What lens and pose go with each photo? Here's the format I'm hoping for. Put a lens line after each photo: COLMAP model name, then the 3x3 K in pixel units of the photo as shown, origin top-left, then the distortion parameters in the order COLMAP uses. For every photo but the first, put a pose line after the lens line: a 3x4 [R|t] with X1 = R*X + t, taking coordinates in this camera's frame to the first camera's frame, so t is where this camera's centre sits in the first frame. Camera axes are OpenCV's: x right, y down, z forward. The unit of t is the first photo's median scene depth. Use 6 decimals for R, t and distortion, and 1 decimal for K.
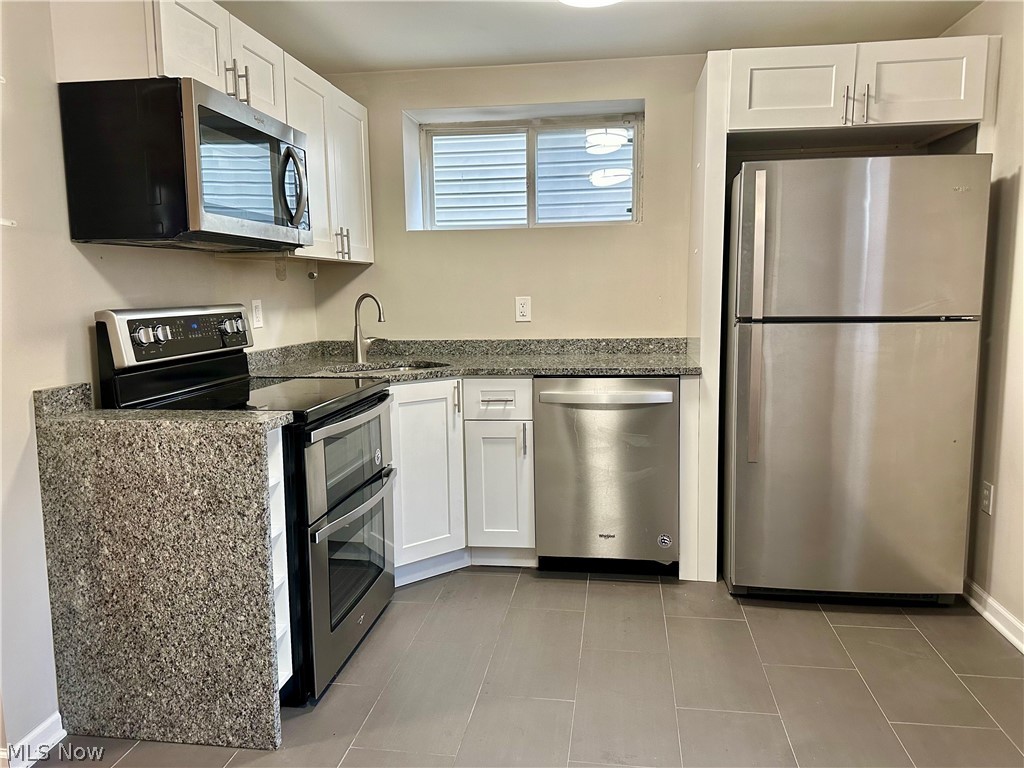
lens RADIAL K [[713.3, 0, 522.8], [0, 713.3, 378.4], [0, 0, 1]] dist [0.046786, -0.043049]
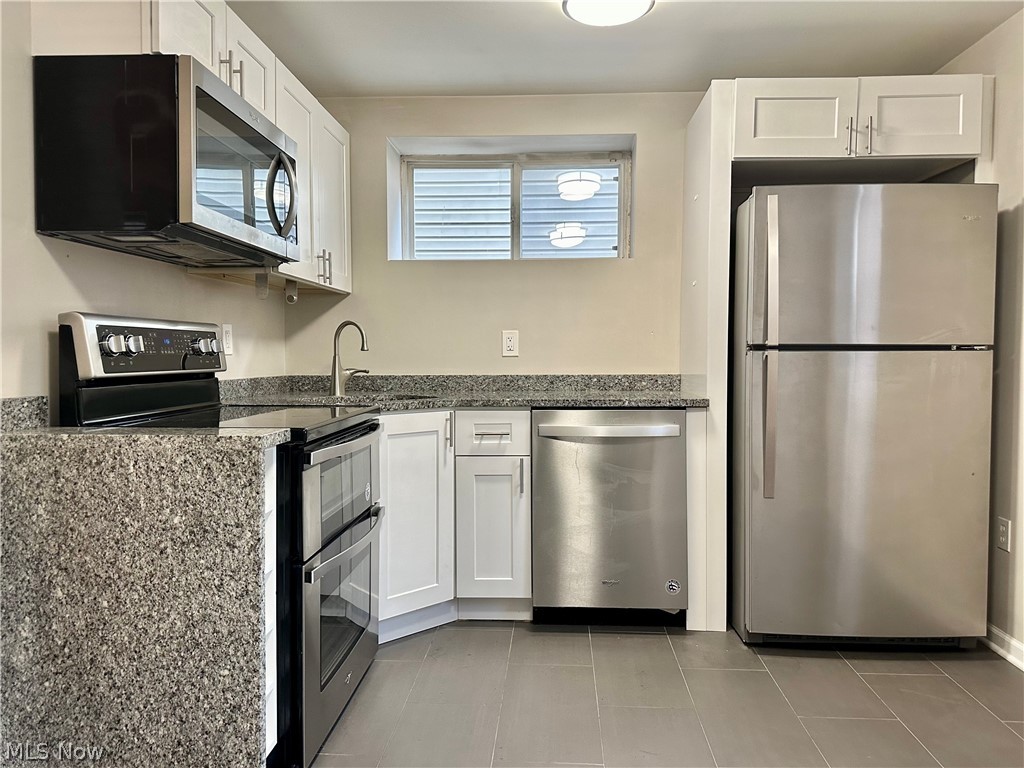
lens RADIAL K [[713.3, 0, 521.5], [0, 713.3, 378.7], [0, 0, 1]] dist [0.046786, -0.043049]
pose [[0.996355, 0.010541, 0.084644, -0.088062], [-0.002812, 0.995855, -0.090910, 0.049195], [-0.085252, 0.090341, 0.992255, 0.077696]]
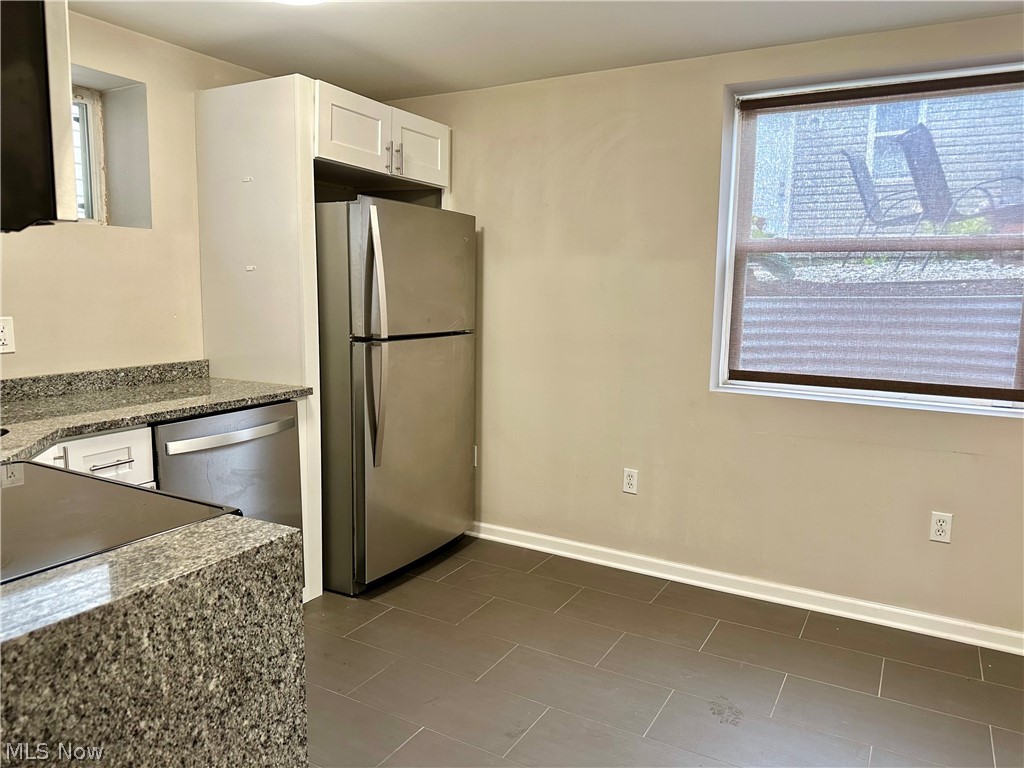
lens RADIAL K [[713.3, 0, 519.2], [0, 713.3, 383.1], [0, 0, 1]] dist [0.046786, -0.043049]
pose [[0.365084, -0.103584, 0.925194, -0.626135], [0.098964, 0.992478, 0.072065, -0.071080], [-0.925700, 0.065251, 0.372589, 0.387428]]
